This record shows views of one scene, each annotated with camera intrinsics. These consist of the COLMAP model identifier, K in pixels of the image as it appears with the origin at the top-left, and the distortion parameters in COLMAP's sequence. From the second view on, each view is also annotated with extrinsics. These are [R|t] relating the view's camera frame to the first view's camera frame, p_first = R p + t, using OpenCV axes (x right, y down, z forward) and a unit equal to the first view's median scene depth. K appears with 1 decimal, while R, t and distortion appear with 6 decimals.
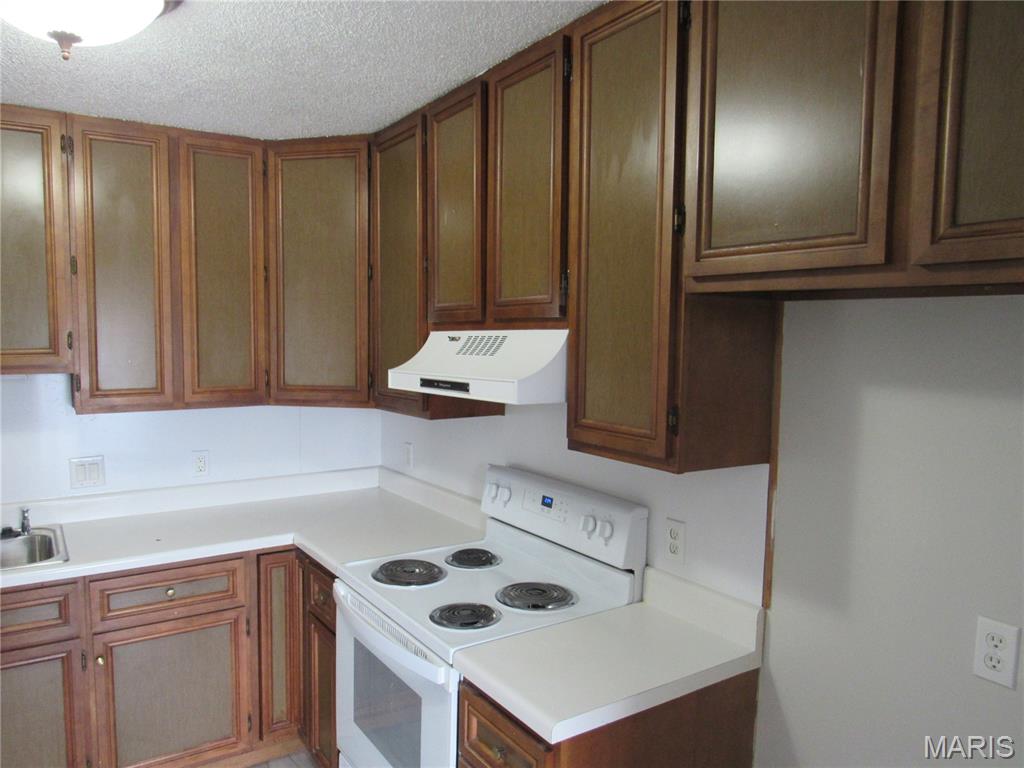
lens RADIAL K [[745.8, 0, 507.4], [0, 745.8, 393.1], [0, 0, 1]] dist [0.002011, -0.004140]
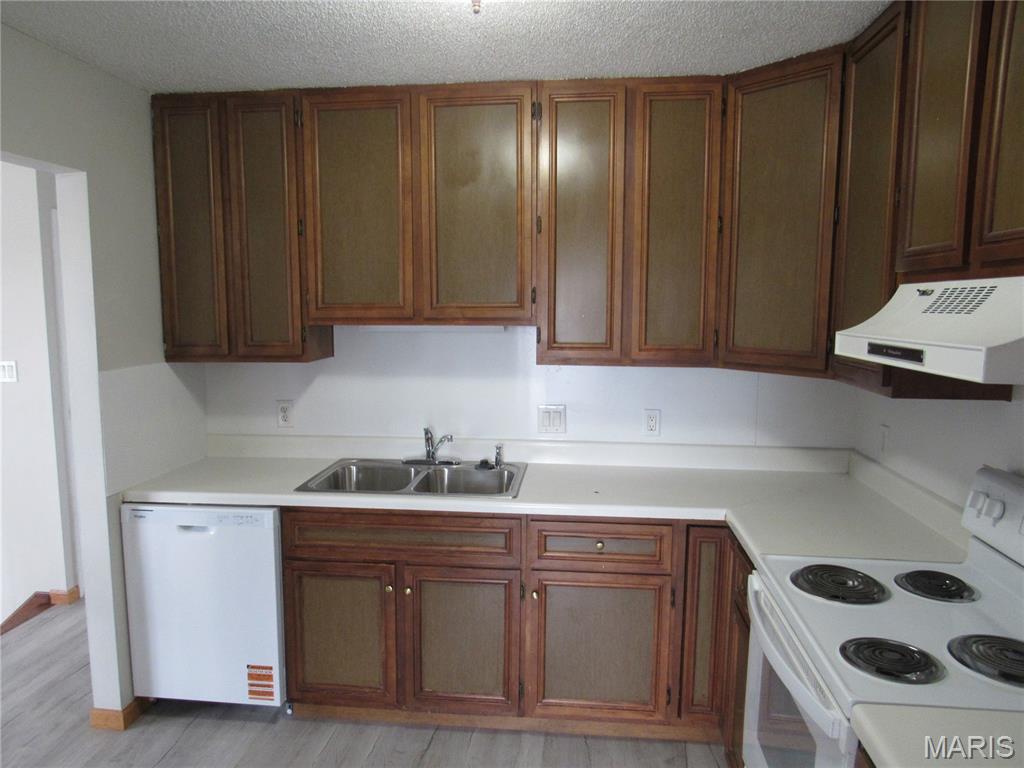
lens RADIAL K [[749.3, 0, 512.0], [0, 749.3, 384.0], [0, 0, 1]] dist [-0.021782, 0.047993]
pose [[0.778610, 0.074264, -0.623098, 0.072700], [-0.053066, 0.997208, 0.052542, 0.001515], [0.625260, -0.007845, 0.780377, 0.135614]]
